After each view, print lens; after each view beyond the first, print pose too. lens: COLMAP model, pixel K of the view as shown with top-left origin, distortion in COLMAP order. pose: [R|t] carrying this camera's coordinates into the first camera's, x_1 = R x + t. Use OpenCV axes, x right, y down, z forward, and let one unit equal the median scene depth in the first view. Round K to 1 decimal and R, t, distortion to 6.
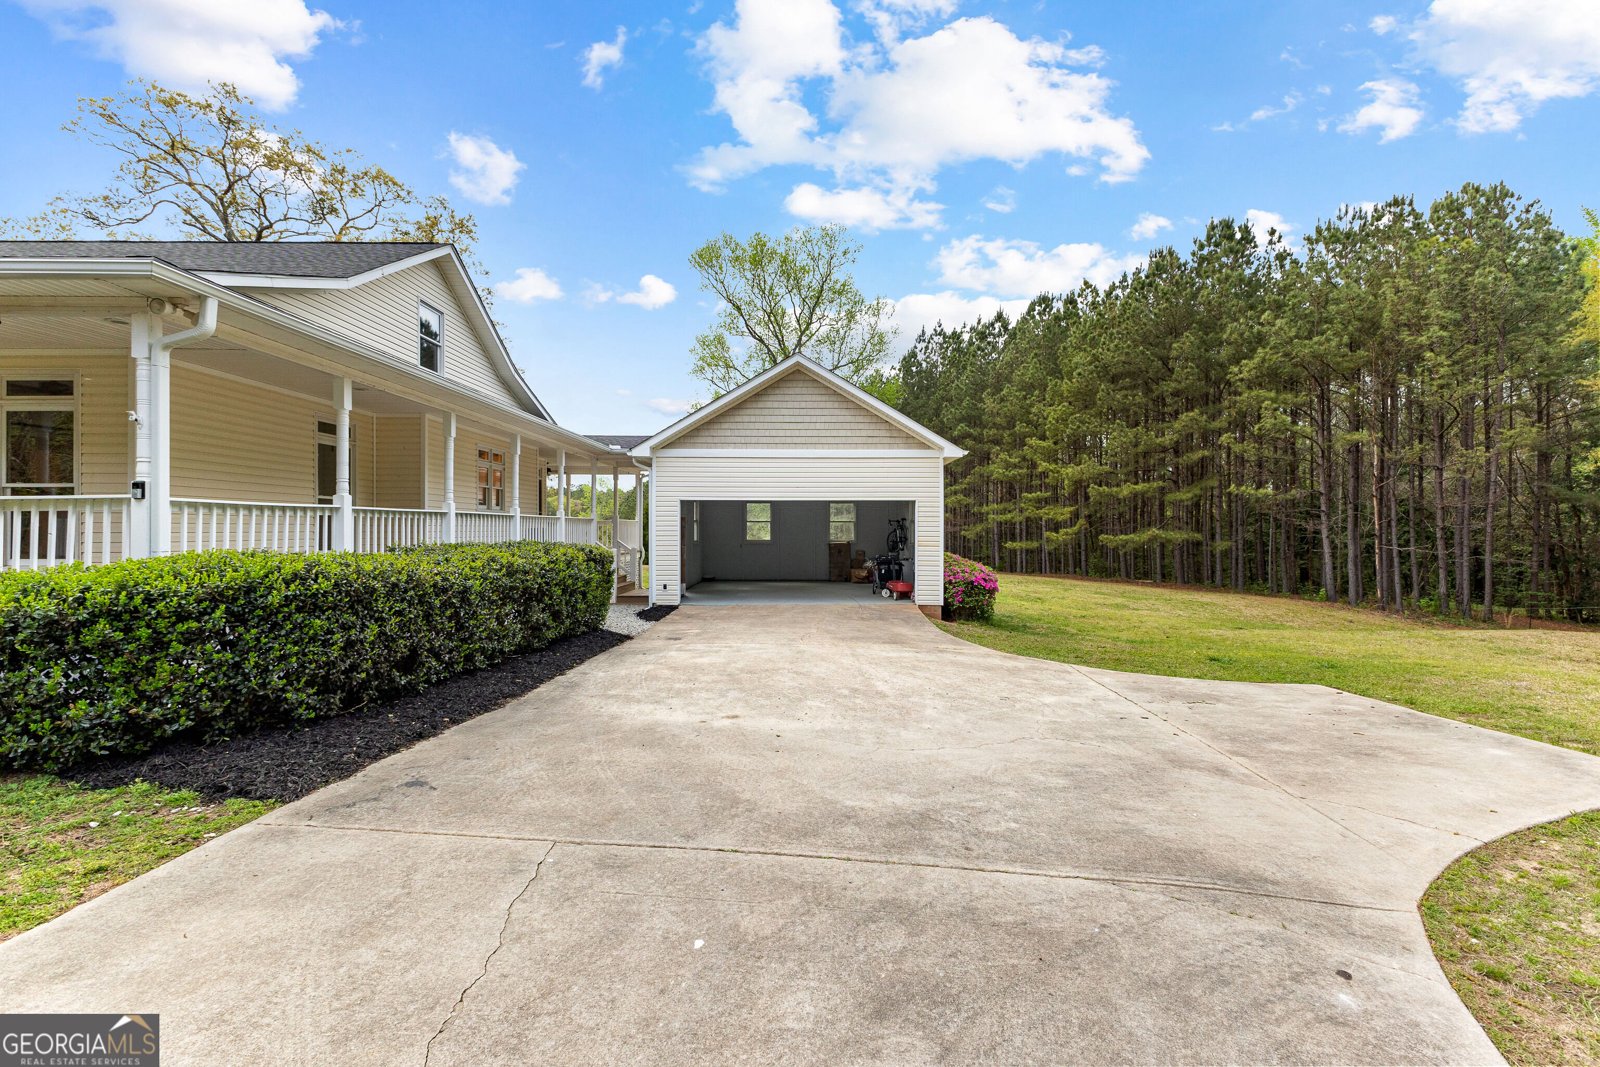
lens RADIAL K [[701.9, 0, 821.0], [0, 701.9, 531.6], [0, 0, 1]] dist [0.009455, 0.000041]
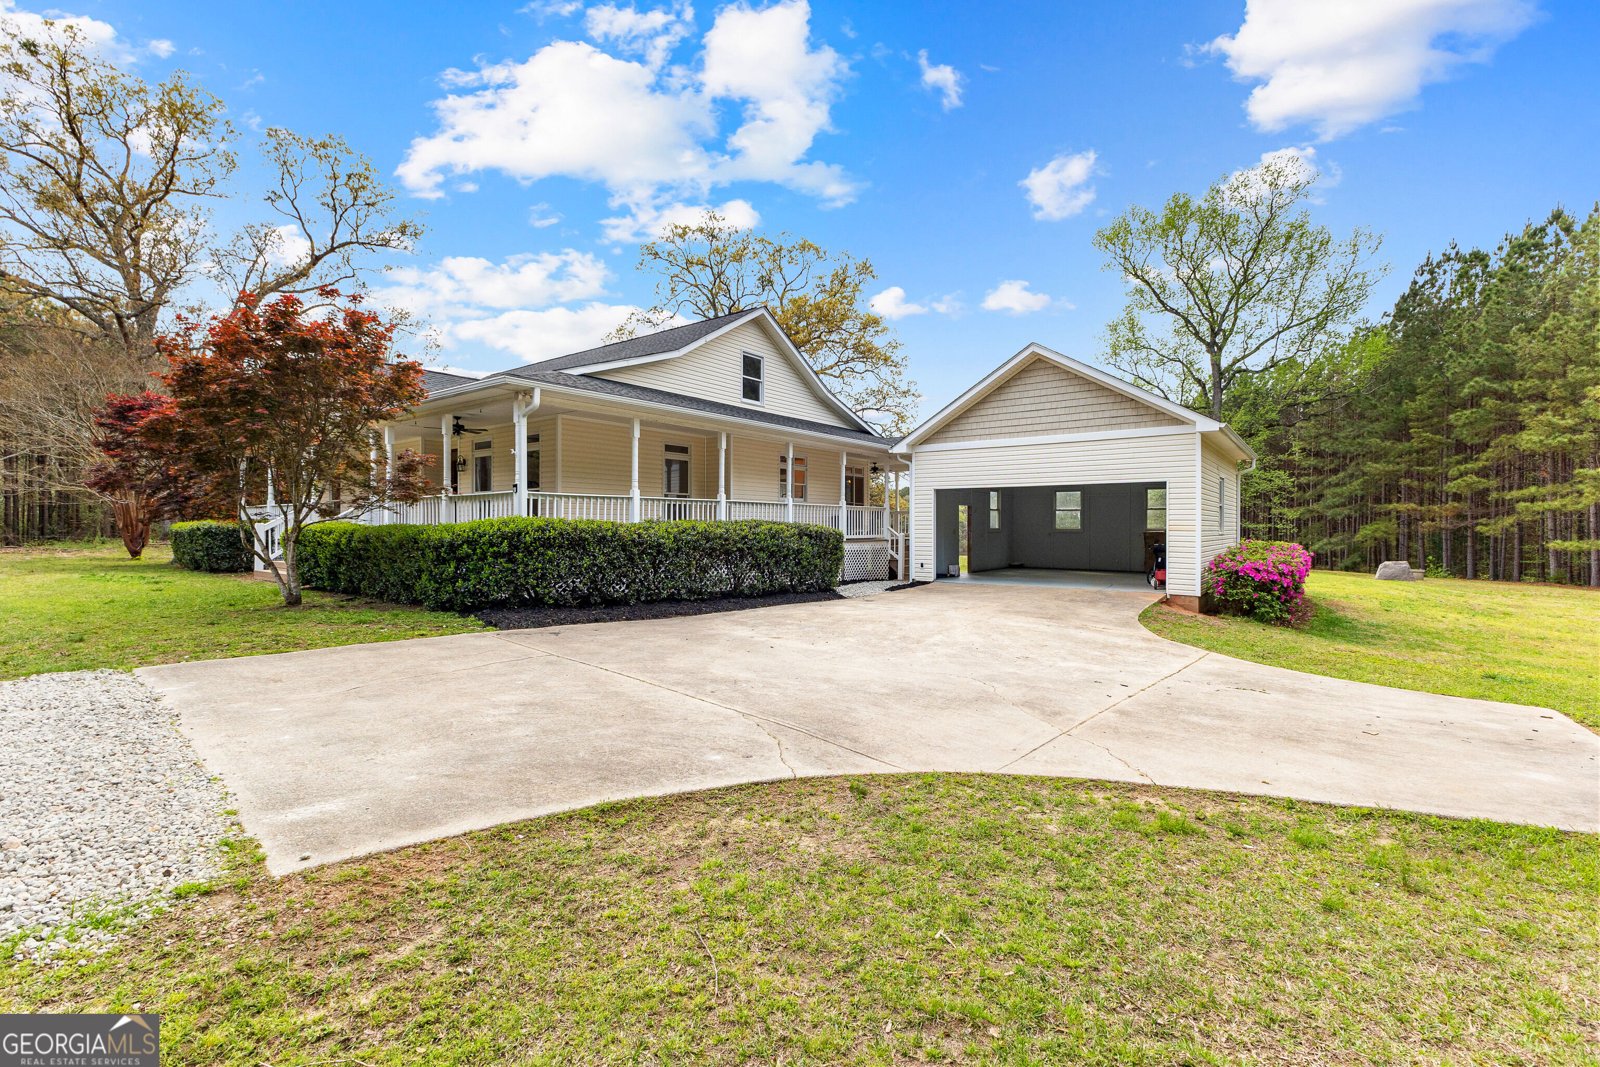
lens RADIAL K [[700.8, 0, 792.5], [0, 700.8, 526.3], [0, 0, 1]] dist [0.001852, -0.000433]
pose [[0.790451, -0.000075, -0.612525, 0.311368], [-0.002779, 0.999989, -0.003709, 0.019699], [0.612519, 0.004634, 0.790442, -0.032705]]
